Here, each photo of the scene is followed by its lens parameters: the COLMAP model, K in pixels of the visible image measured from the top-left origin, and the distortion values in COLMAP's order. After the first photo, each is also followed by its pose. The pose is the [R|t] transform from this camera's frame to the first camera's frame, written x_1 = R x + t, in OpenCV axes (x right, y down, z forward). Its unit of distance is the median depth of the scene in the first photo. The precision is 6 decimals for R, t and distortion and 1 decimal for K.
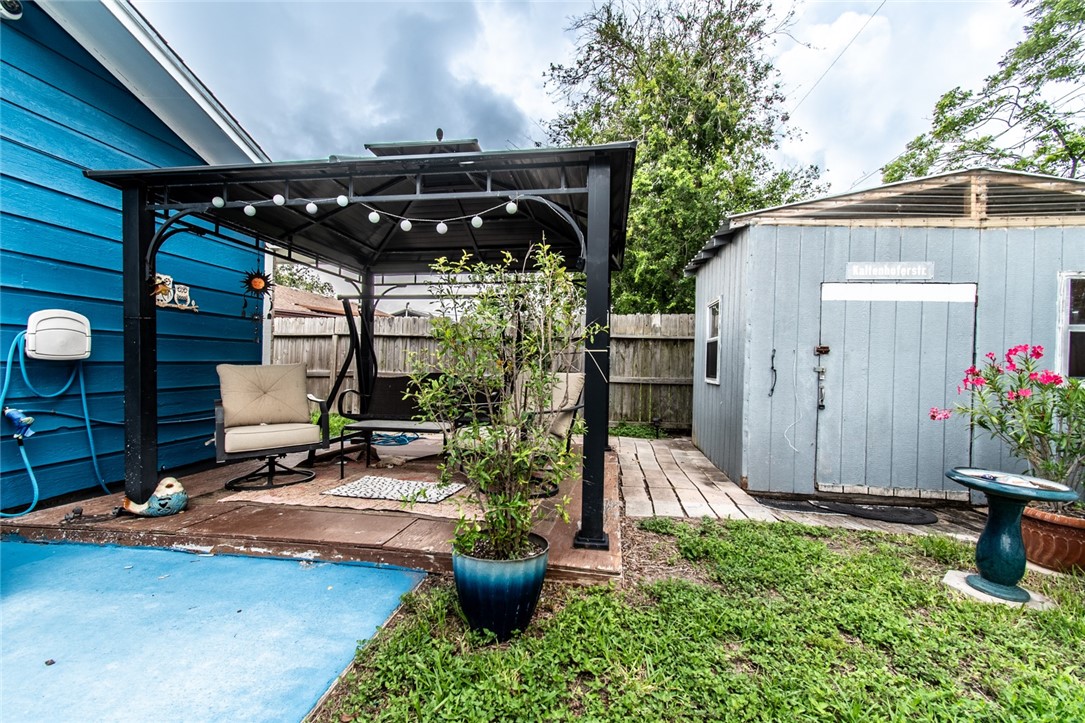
lens RADIAL K [[482.8, 0, 541.1], [0, 482.8, 359.7], [0, 0, 1]] dist [0.002045, -0.000173]
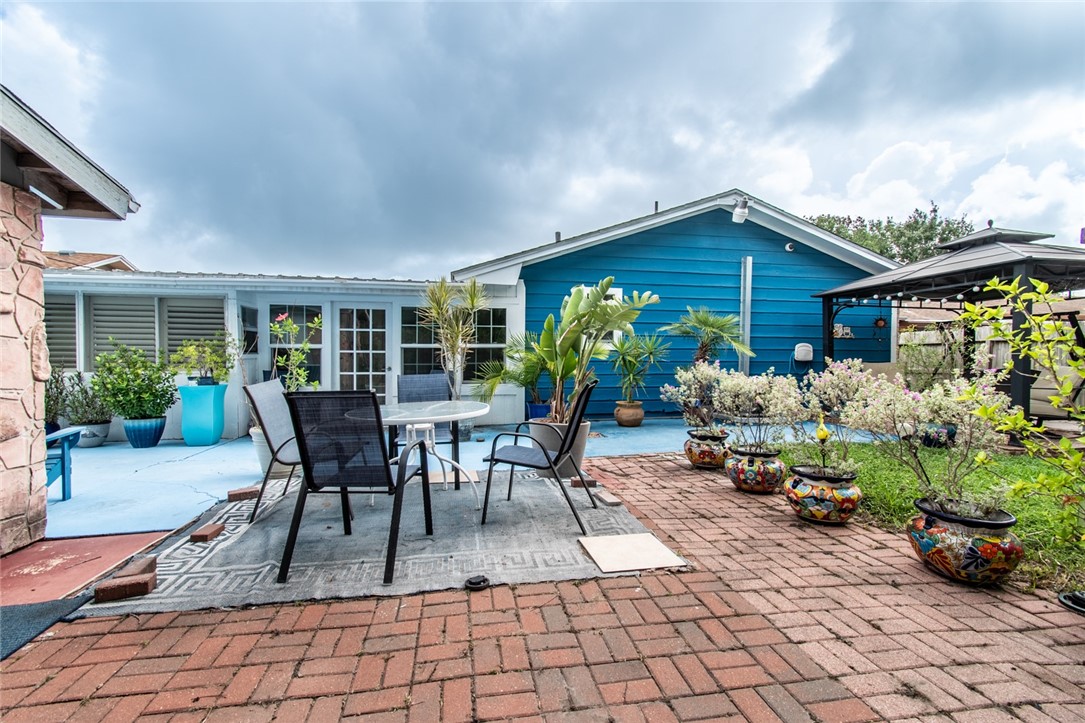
lens RADIAL K [[482.8, 0, 541.5], [0, 482.8, 358.4], [0, 0, 1]] dist [0.002045, -0.000173]
pose [[0.321435, -0.015175, -0.946810, 1.068837], [-0.000417, 0.999869, -0.016168, 0.029037], [0.946931, 0.005592, 0.321387, -1.222907]]
